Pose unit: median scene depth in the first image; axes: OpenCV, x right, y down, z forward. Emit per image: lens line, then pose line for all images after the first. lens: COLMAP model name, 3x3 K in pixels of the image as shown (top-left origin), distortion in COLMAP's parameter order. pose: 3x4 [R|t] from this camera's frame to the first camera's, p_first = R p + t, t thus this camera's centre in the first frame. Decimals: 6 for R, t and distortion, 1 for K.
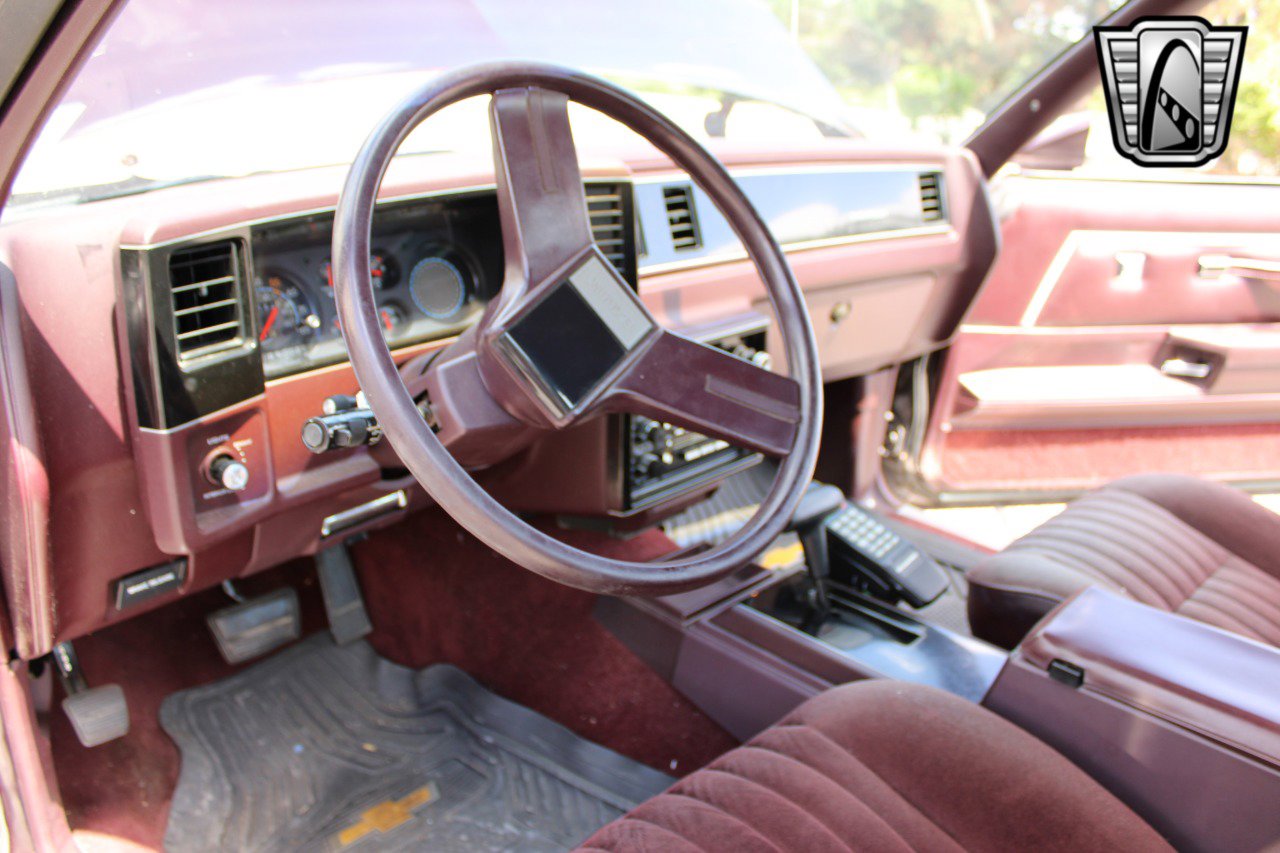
lens RADIAL K [[1007.6, 0, 640.1], [0, 1007.6, 394.1], [0, 0, 1]] dist [-0.107797, 0.006759]
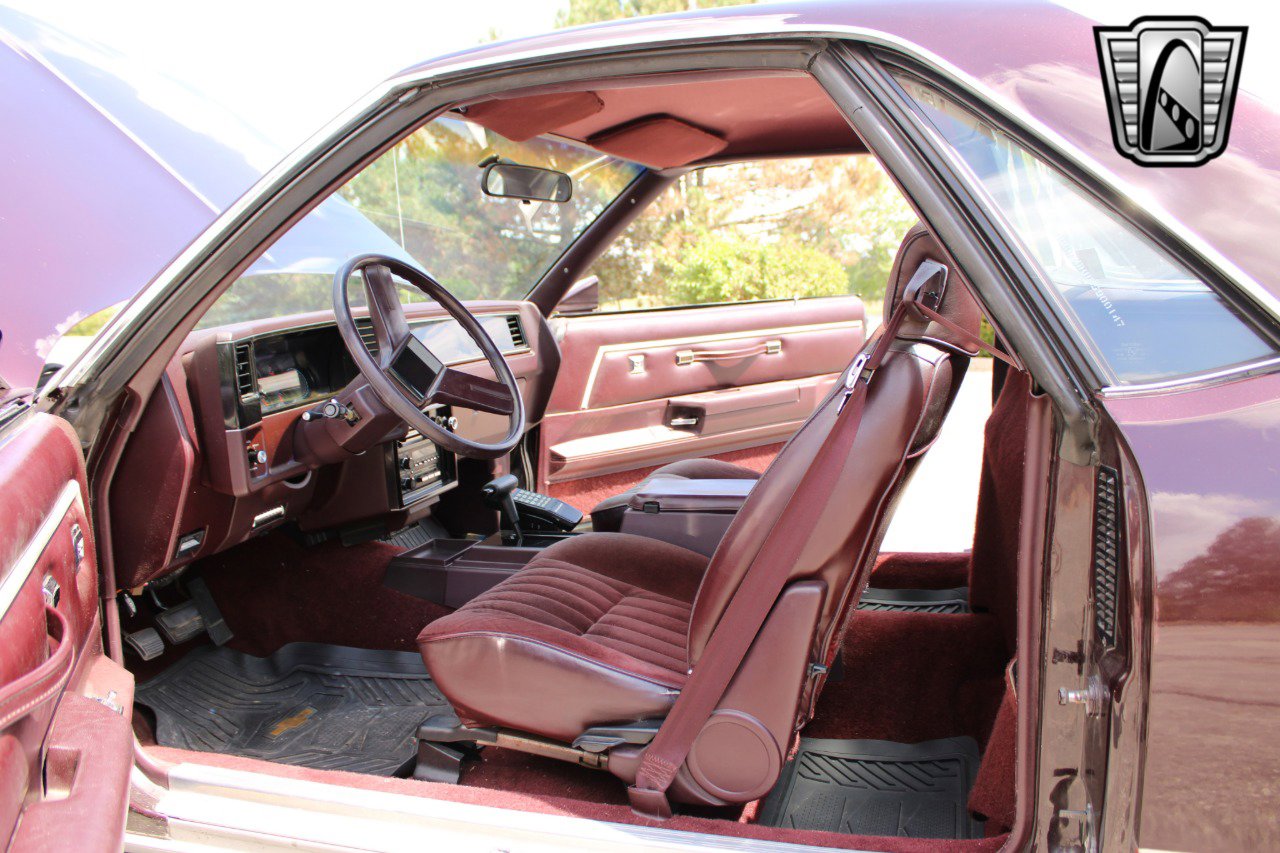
lens RADIAL K [[1007.6, 0, 640.1], [0, 1007.6, 394.1], [0, 0, 1]] dist [-0.107797, 0.006759]
pose [[0.884702, -0.128319, 0.448148, -0.277609], [0.217836, 0.963746, -0.154085, 0.197881], [-0.412128, 0.233942, 0.880580, -0.509047]]
